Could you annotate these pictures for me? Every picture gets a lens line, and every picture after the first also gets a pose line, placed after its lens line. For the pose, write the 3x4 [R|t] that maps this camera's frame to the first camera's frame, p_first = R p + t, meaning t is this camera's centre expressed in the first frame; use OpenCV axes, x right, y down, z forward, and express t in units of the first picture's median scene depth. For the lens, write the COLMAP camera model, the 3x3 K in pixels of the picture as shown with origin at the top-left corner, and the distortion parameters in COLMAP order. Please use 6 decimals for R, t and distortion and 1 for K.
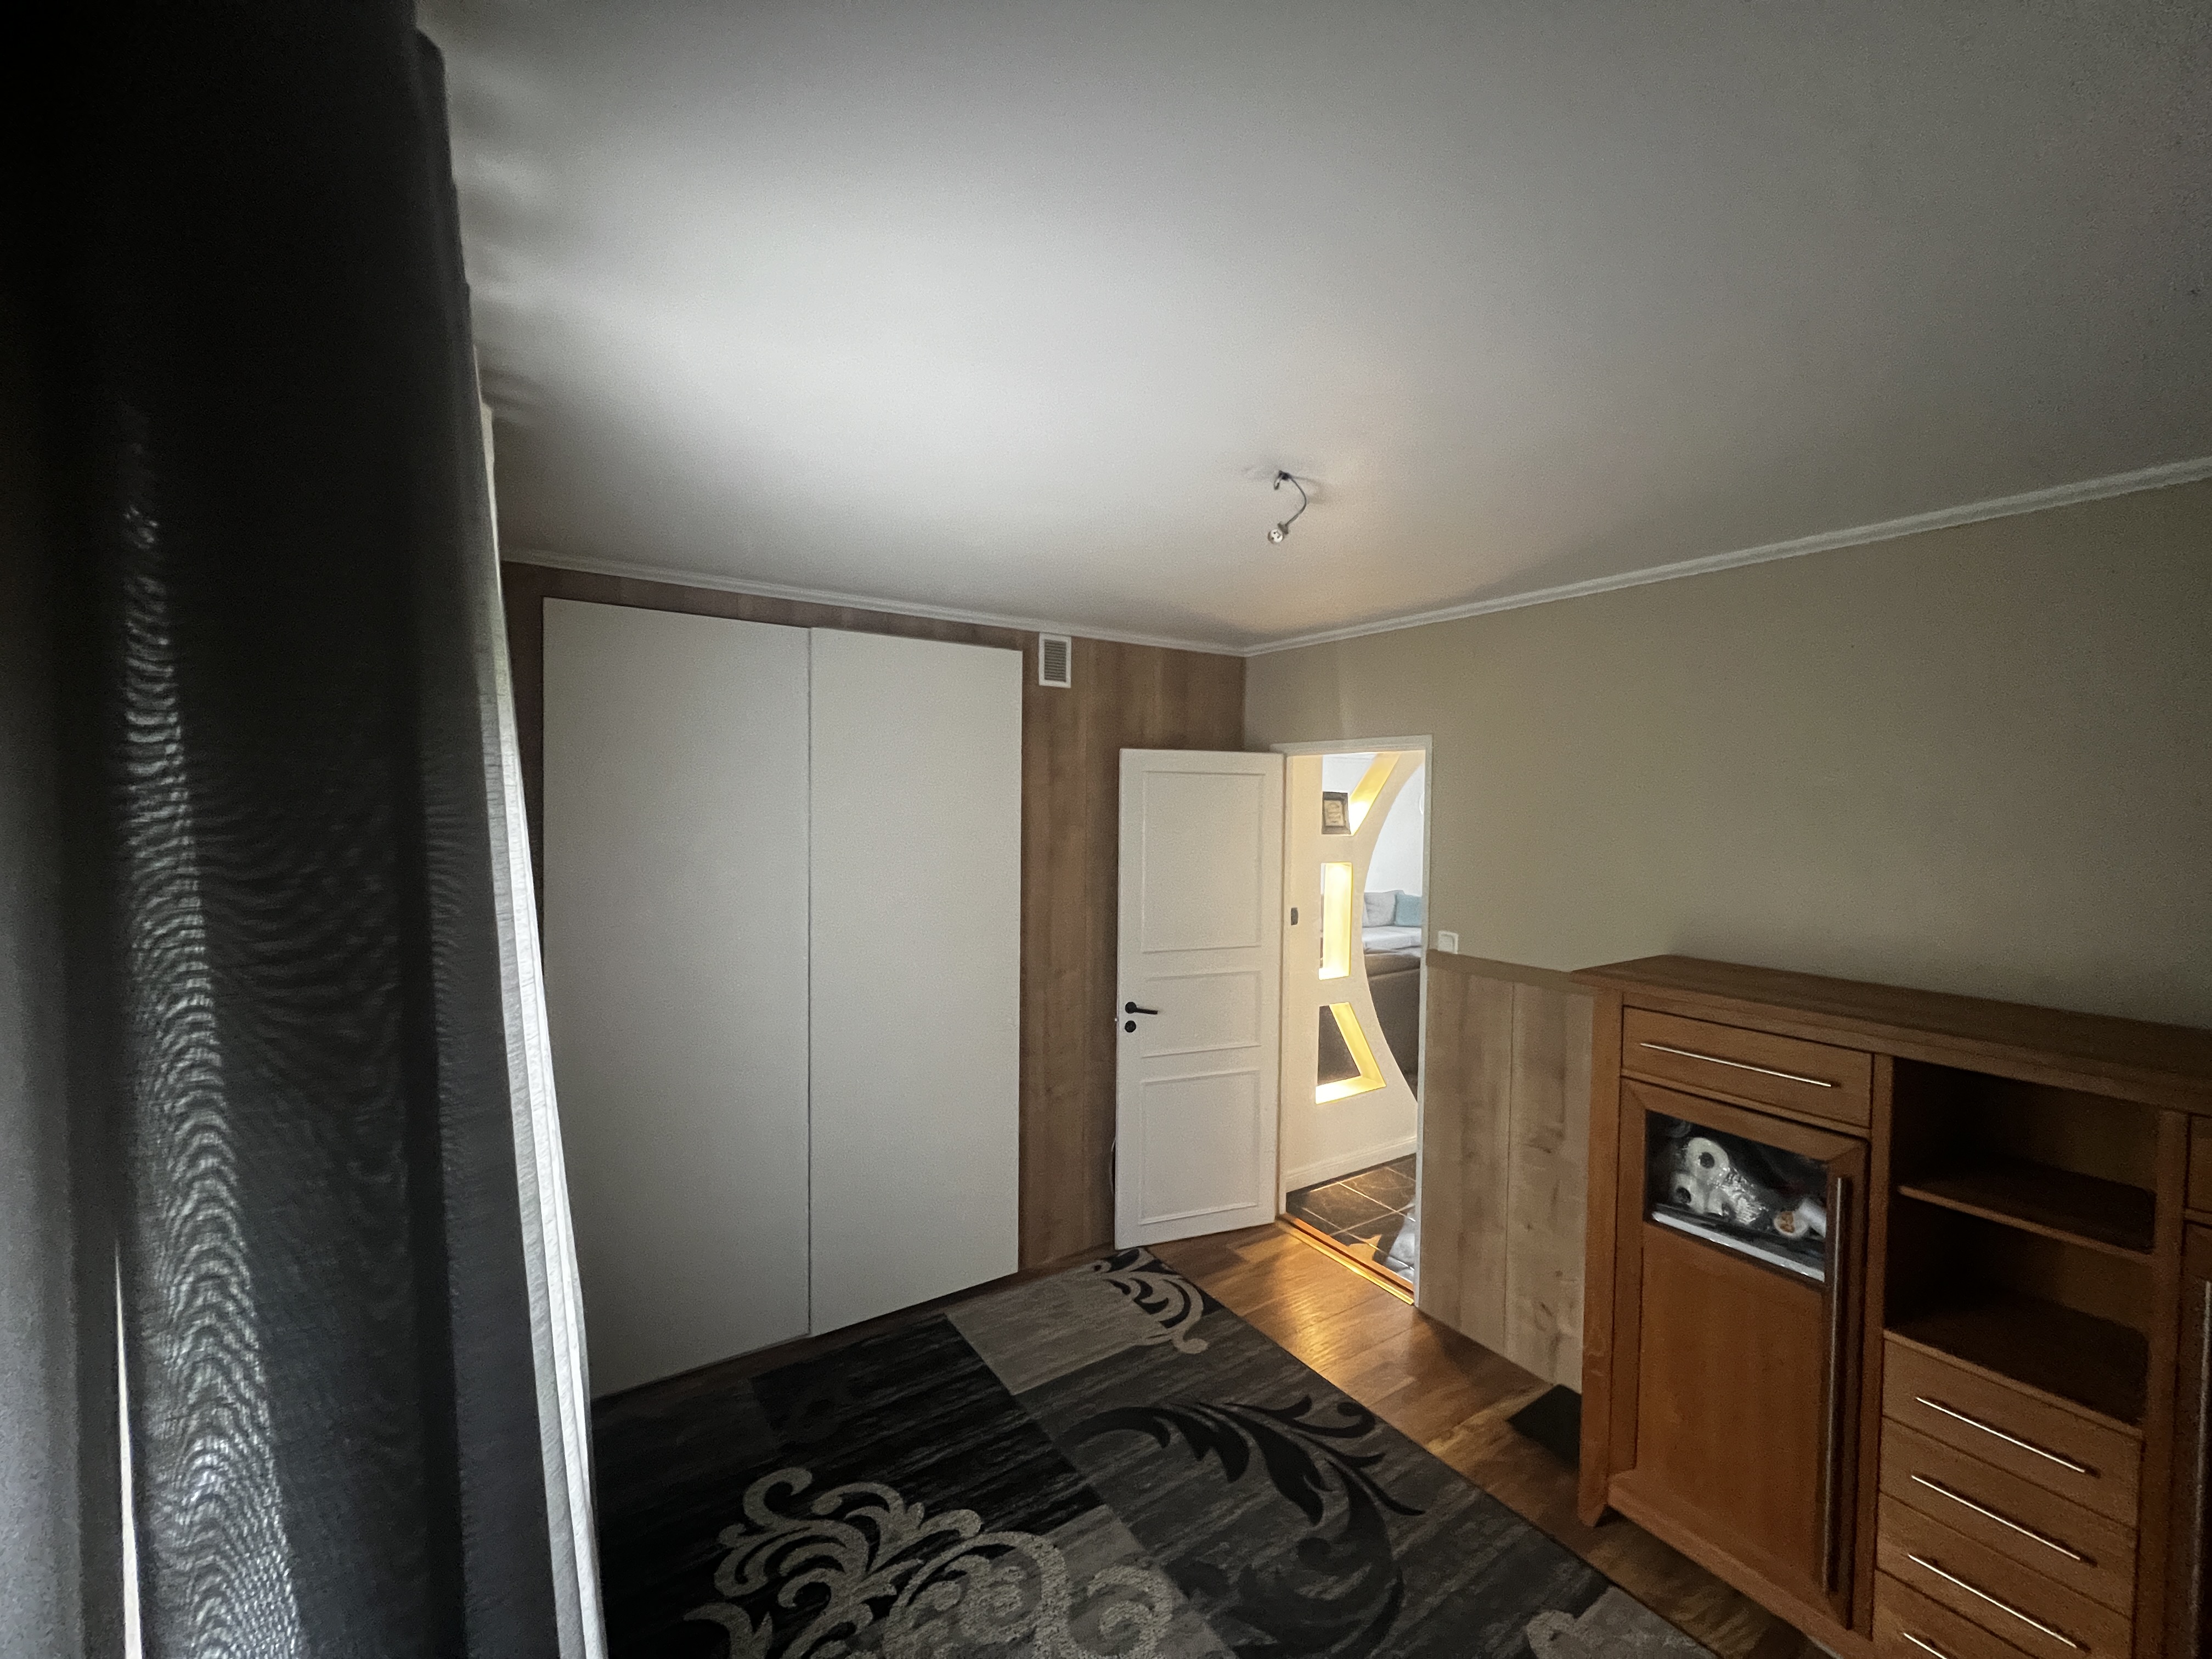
lens RADIAL K [[885.4, 0, 1098.4], [0, 885.4, 827.4], [0, 0, 1]] dist [-0.003406, 0.001225]
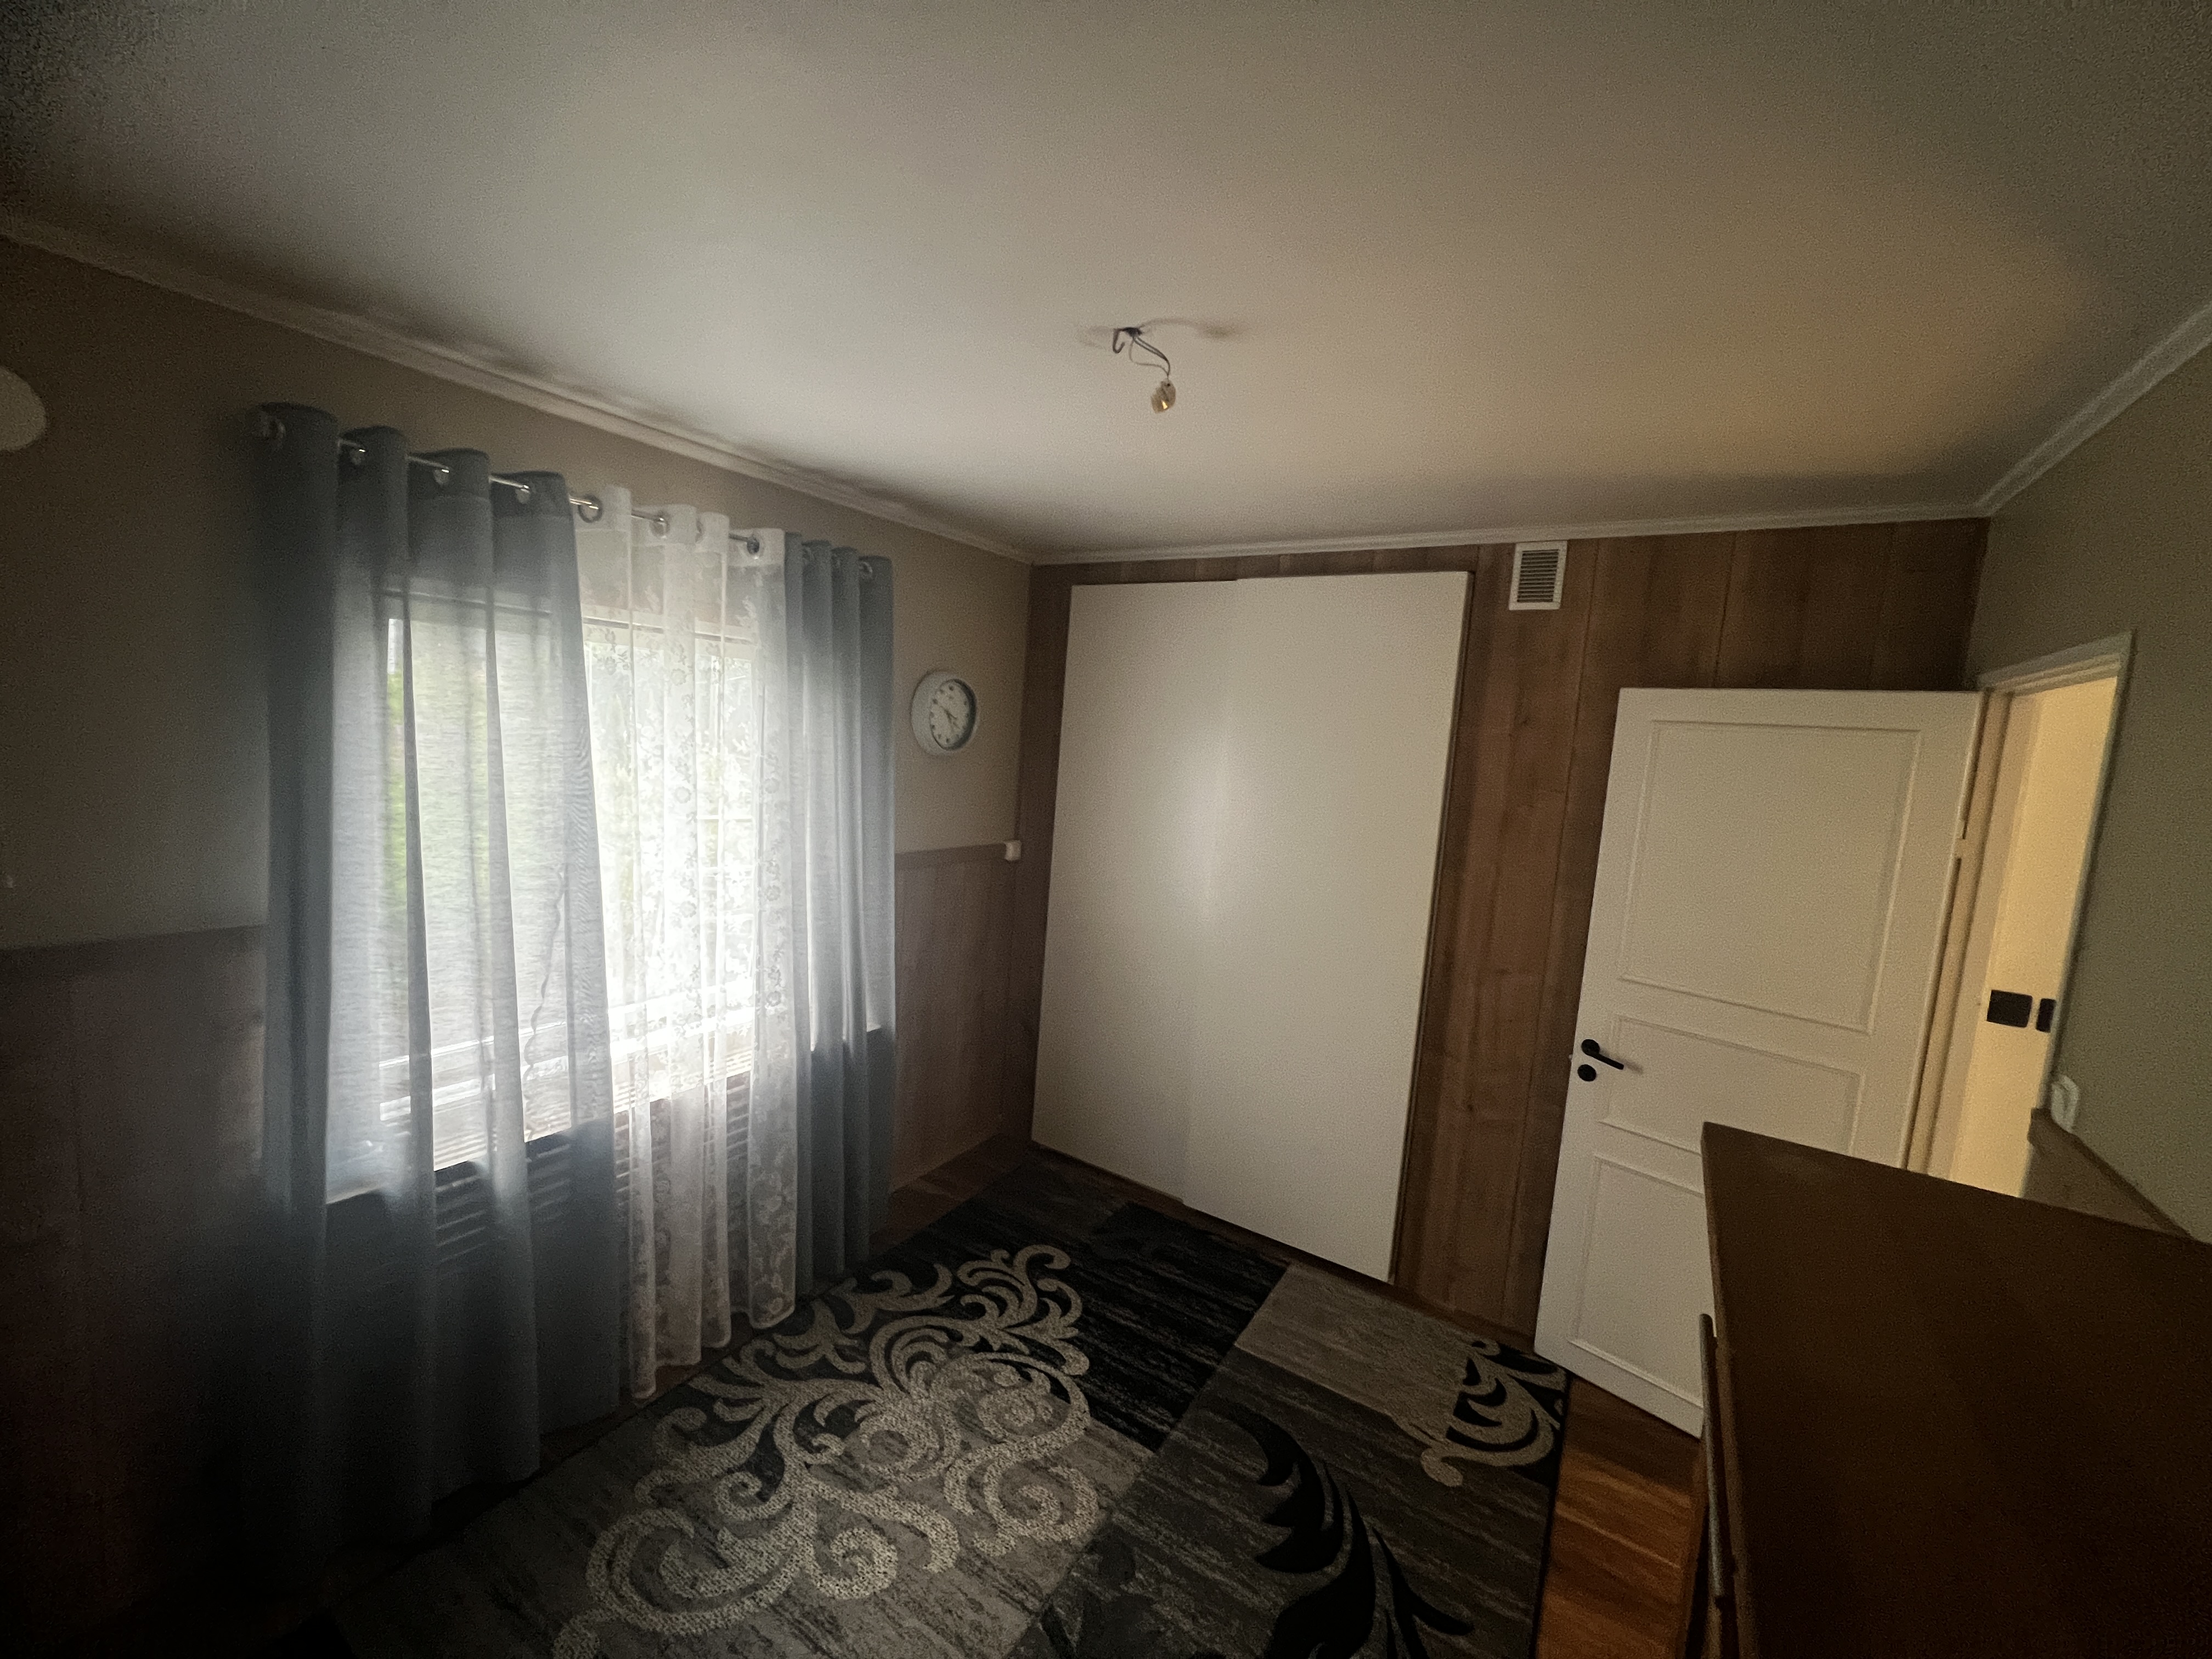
lens RADIAL K [[885.4, 0, 1098.4], [0, 885.4, 827.4], [0, 0, 1]] dist [-0.003406, 0.001225]
pose [[0.406426, 0.115901, -0.906303, 0.714290], [-0.092622, 0.992038, 0.085329, 0.000615], [0.908977, 0.049263, 0.413925, 0.457069]]
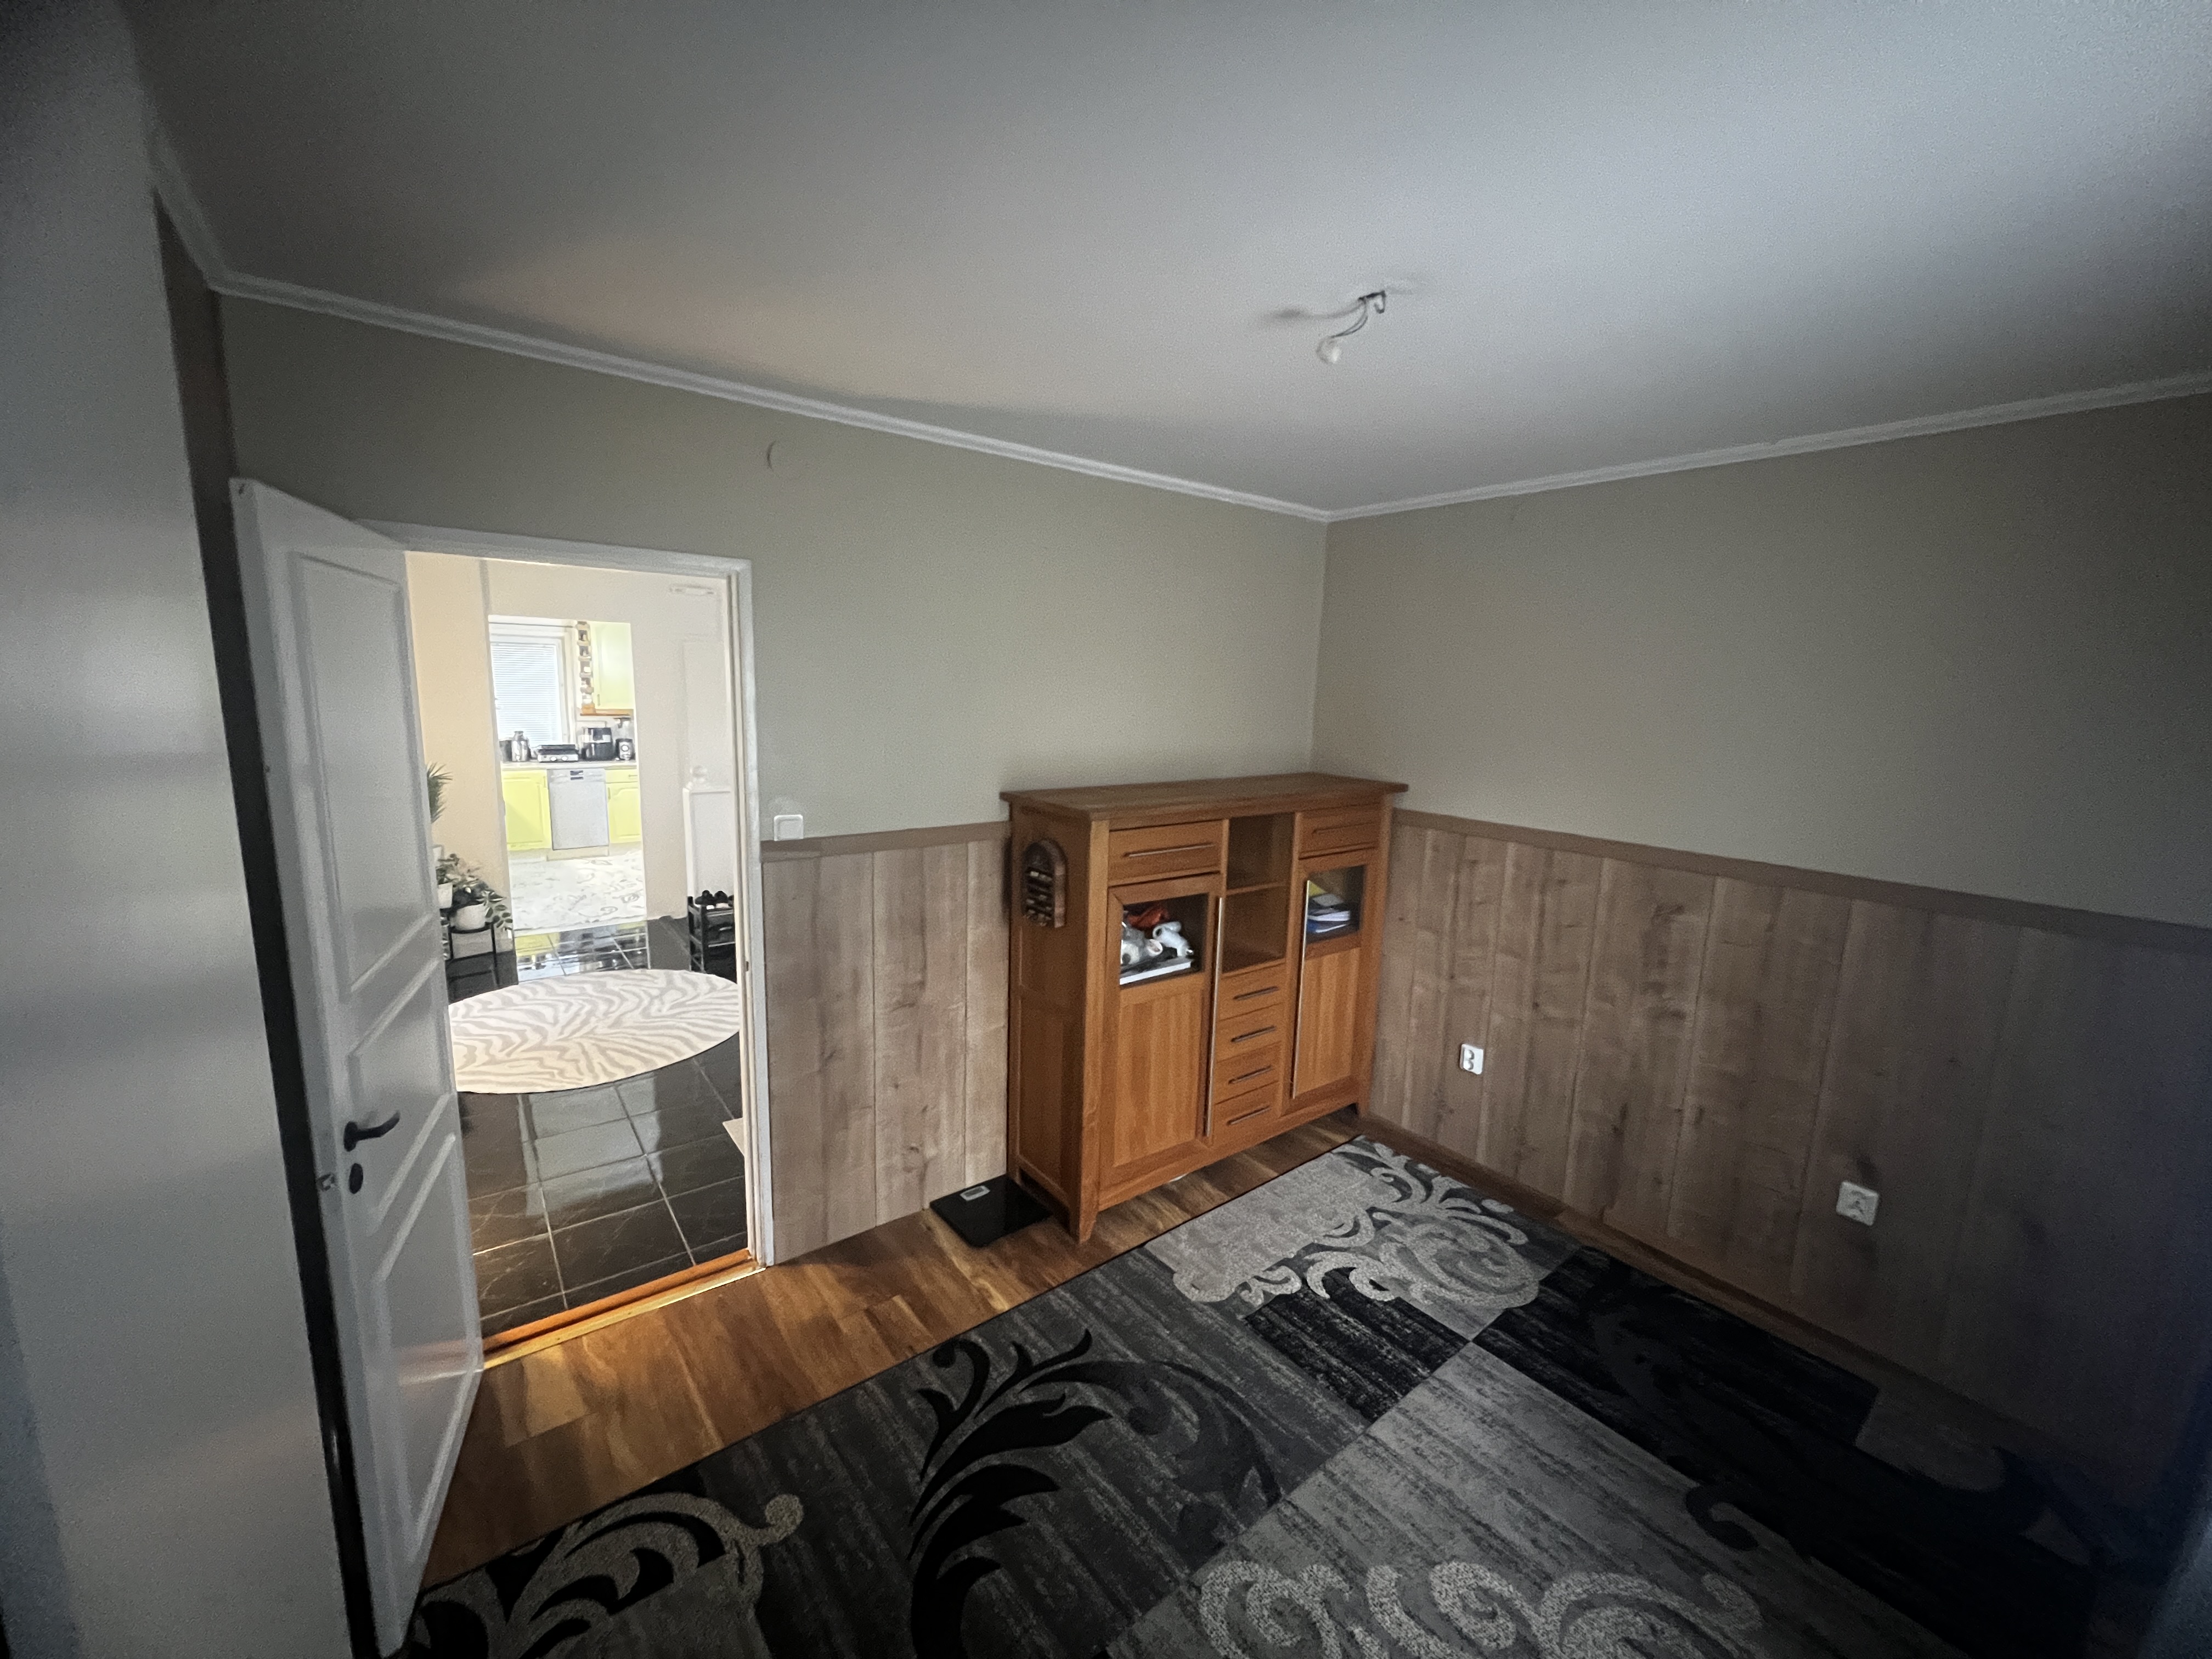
lens RADIAL K [[885.4, 0, 1098.4], [0, 885.4, 827.4], [0, 0, 1]] dist [-0.003406, 0.001225]
pose [[-0.076337, -0.176772, 0.981287, -0.526025], [0.000022, 0.984158, 0.177291, -0.019525], [-0.997082, 0.013555, -0.075124, 0.952153]]
